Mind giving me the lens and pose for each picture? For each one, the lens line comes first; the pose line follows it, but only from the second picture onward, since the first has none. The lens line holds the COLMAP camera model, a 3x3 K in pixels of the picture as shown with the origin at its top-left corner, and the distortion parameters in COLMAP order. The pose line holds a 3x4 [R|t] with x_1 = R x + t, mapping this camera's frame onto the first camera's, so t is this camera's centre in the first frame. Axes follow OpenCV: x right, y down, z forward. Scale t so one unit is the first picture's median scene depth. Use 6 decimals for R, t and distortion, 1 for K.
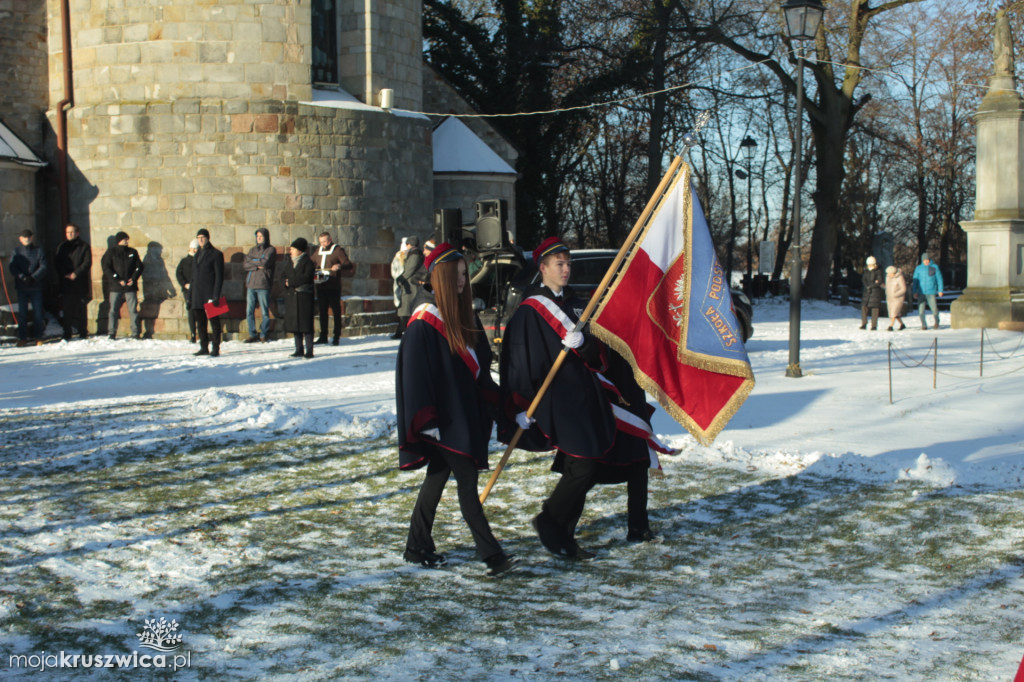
lens RADIAL K [[1433.1, 0, 498.1], [0, 1433.1, 332.0], [0, 0, 1]] dist [-0.035824, 0.000000]
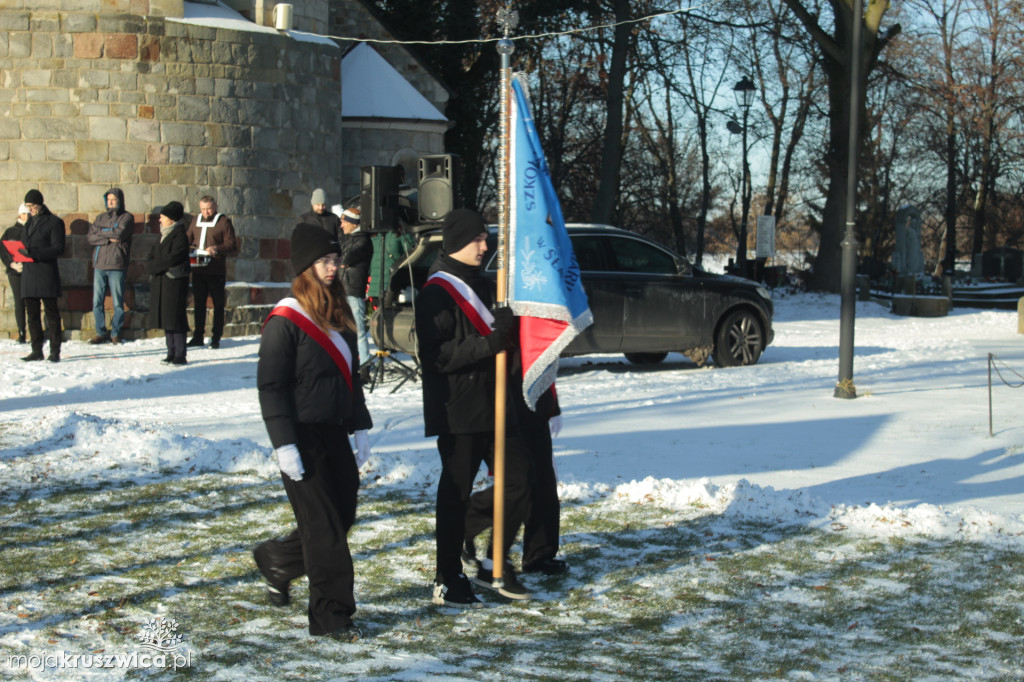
lens RADIAL K [[1866.5, 0, 498.6], [0, 1866.5, 324.6], [0, 0, 1]] dist [0.032768, 0.000000]
pose [[0.997981, 0.010341, 0.062669, -0.027419], [-0.010167, 0.999944, -0.003093, -0.001485], [-0.062697, 0.002450, 0.998030, 0.027499]]
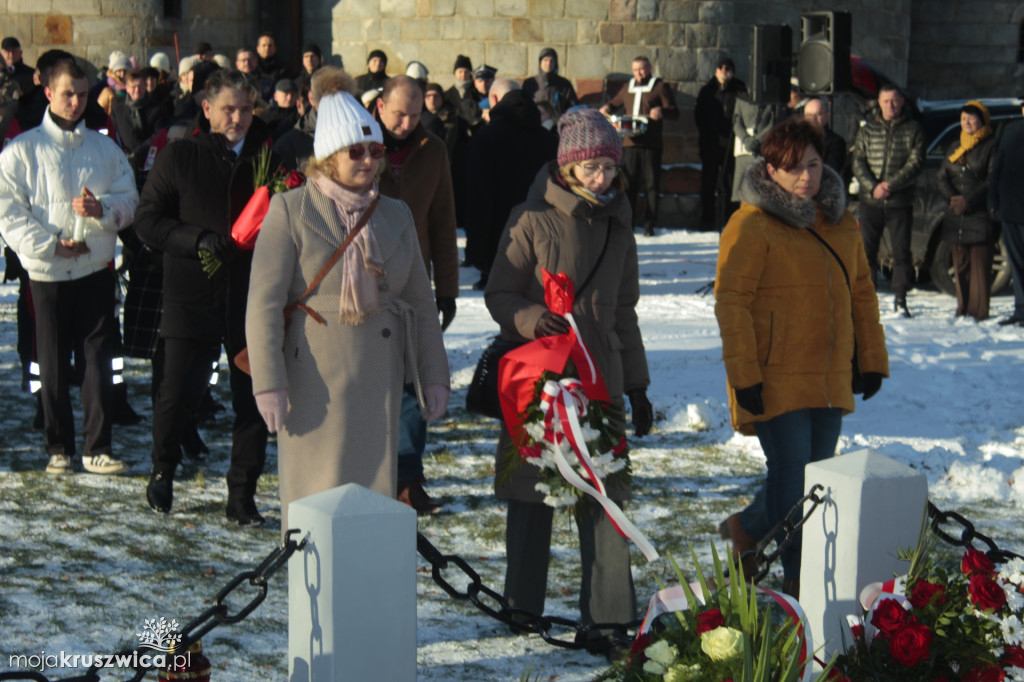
lens RADIAL K [[2437.9, 0, 498.1], [0, 2437.9, 318.1], [0, 0, 1]] dist [0.092313, 0.000000]
pose [[0.925211, 0.065875, -0.373692, 0.217751], [-0.051456, 0.997500, 0.048442, -0.005029], [0.375948, -0.025591, 0.926287, -0.010871]]
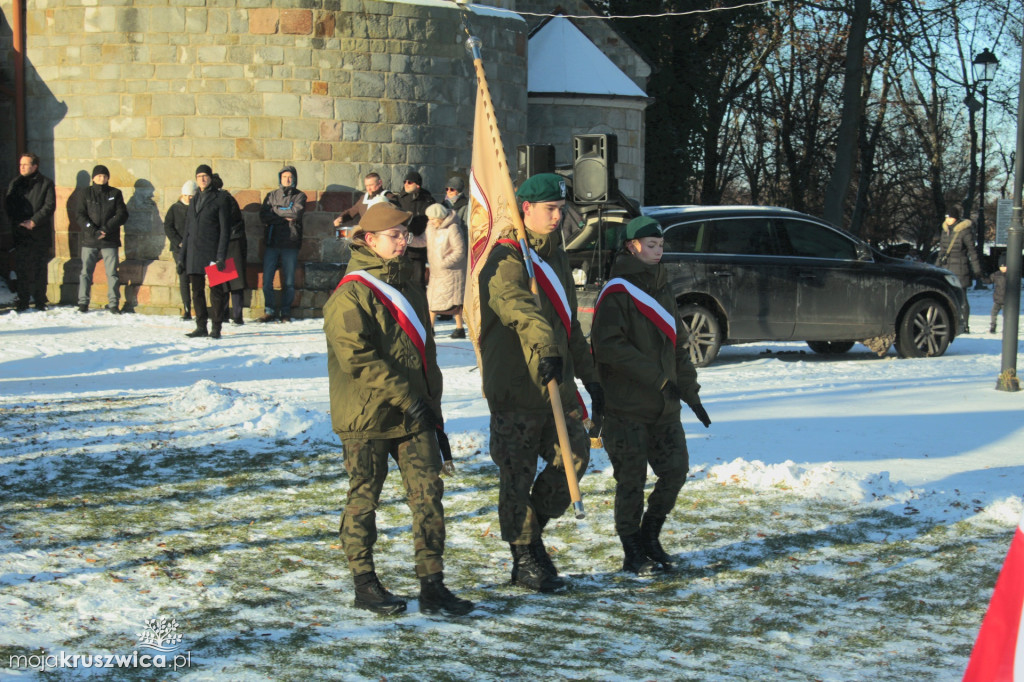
lens RADIAL K [[2025.5, 0, 495.6], [0, 2025.5, 321.7], [0, 0, 1]] dist [0.044625, 0.000000]
pose [[0.996970, 0.028311, -0.072449, 0.018446], [-0.028149, 0.999598, 0.003262, 0.000768], [0.072512, -0.001213, 0.997367, -0.023836]]
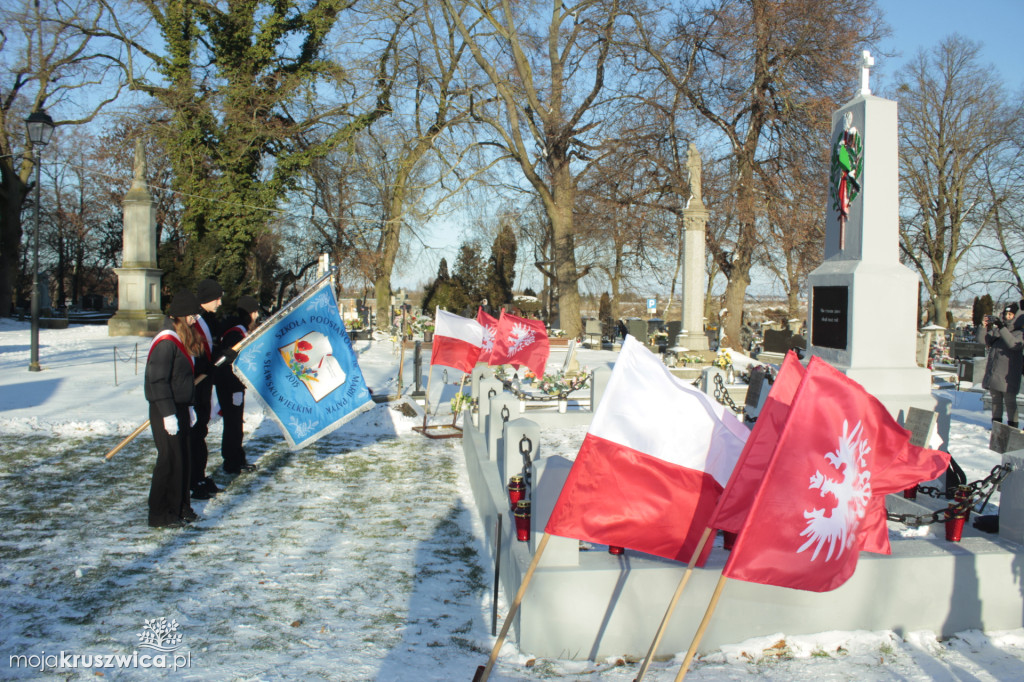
lens RADIAL K [[881.3, 0, 511.3], [0, 881.3, 339.0], [0, 0, 1]] dist [-0.108300, 0.052269]
pose [[0.703465, -0.016473, 0.710539, -0.058619], [0.013639, 0.999860, 0.009678, -0.002822], [-0.710599, 0.002883, 0.703592, 0.017199]]
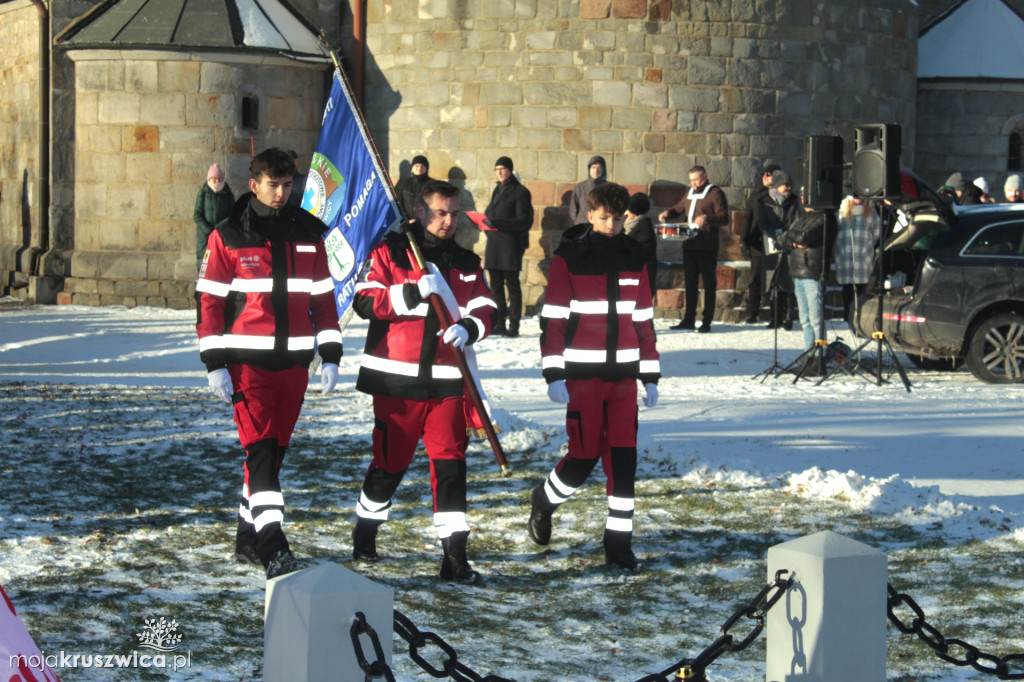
lens RADIAL K [[2279.9, 0, 490.3], [0, 2279.9, 322.0], [0, 0, 1]] dist [0.065724, 0.000000]
pose [[0.933718, 0.052858, -0.354085, 0.173520], [-0.052841, 0.998556, 0.009724, -0.000854], [0.354087, 0.009630, 0.935163, -0.048699]]
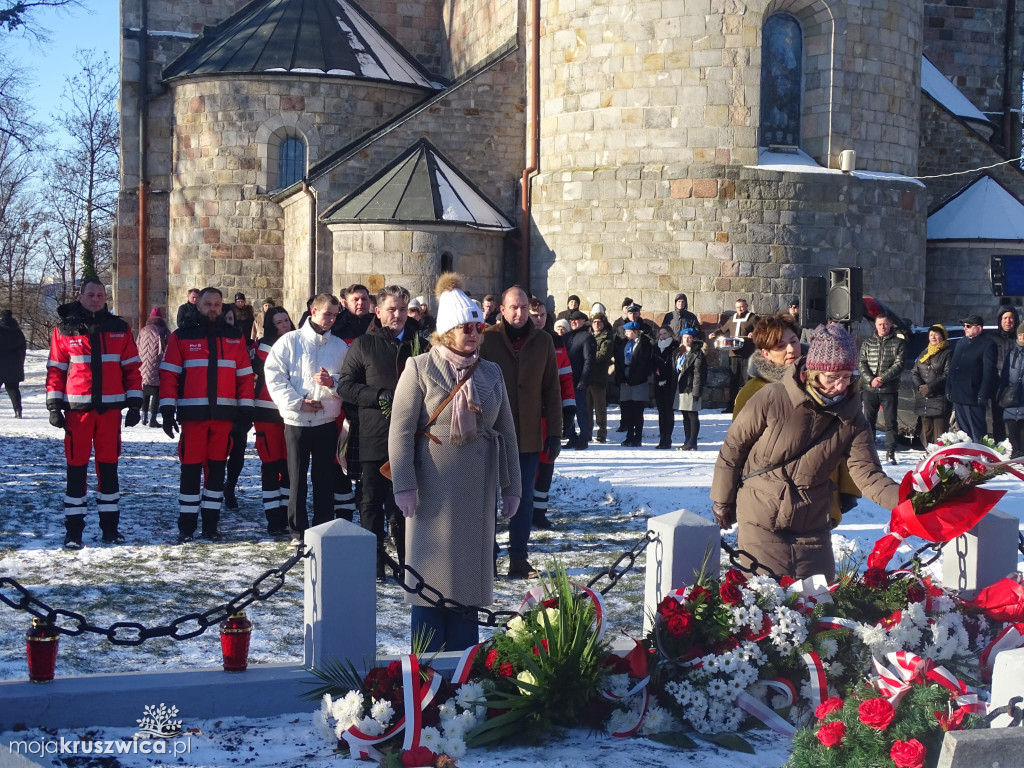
lens RADIAL K [[1577.0, 0, 521.6], [0, 1577.0, 385.2], [0, 0, 1]] dist [0.030763, 0.000000]
pose [[0.873455, 0.049356, -0.484397, 0.261732], [-0.058671, 0.998269, -0.004080, 0.000967], [0.483357, 0.031984, 0.874839, -0.005177]]
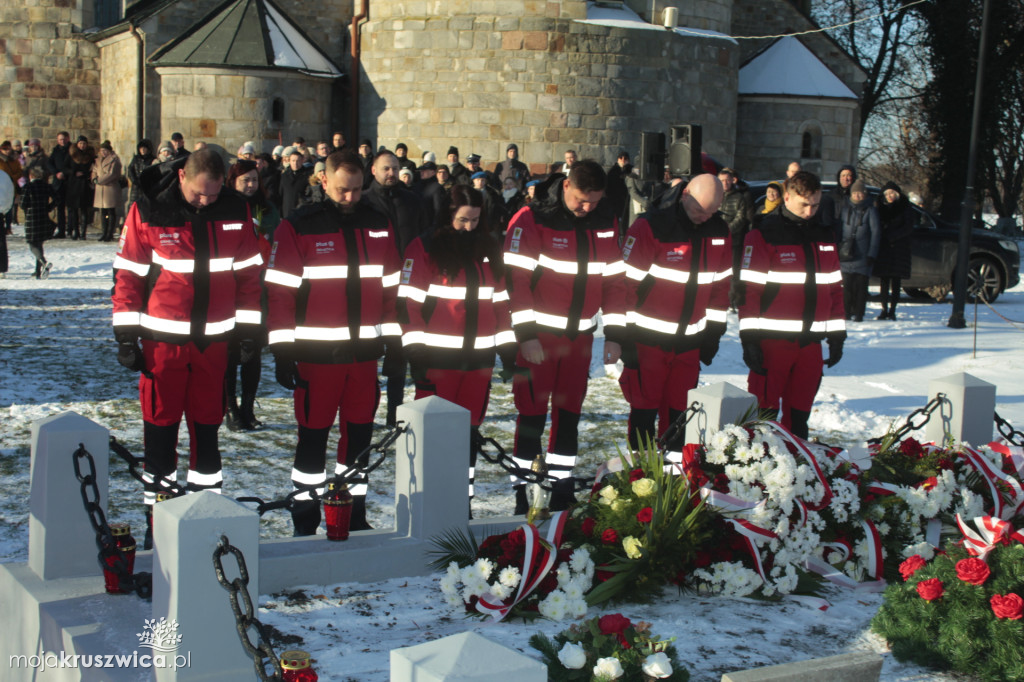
lens RADIAL K [[1557.3, 0, 498.8], [0, 1557.3, 324.9], [0, 0, 1]] dist [-0.011124, 0.000000]
pose [[0.931561, 0.081098, -0.354425, 0.220433], [-0.066180, 0.996344, 0.054035, -0.003905], [0.357511, -0.026881, 0.933522, -0.039248]]
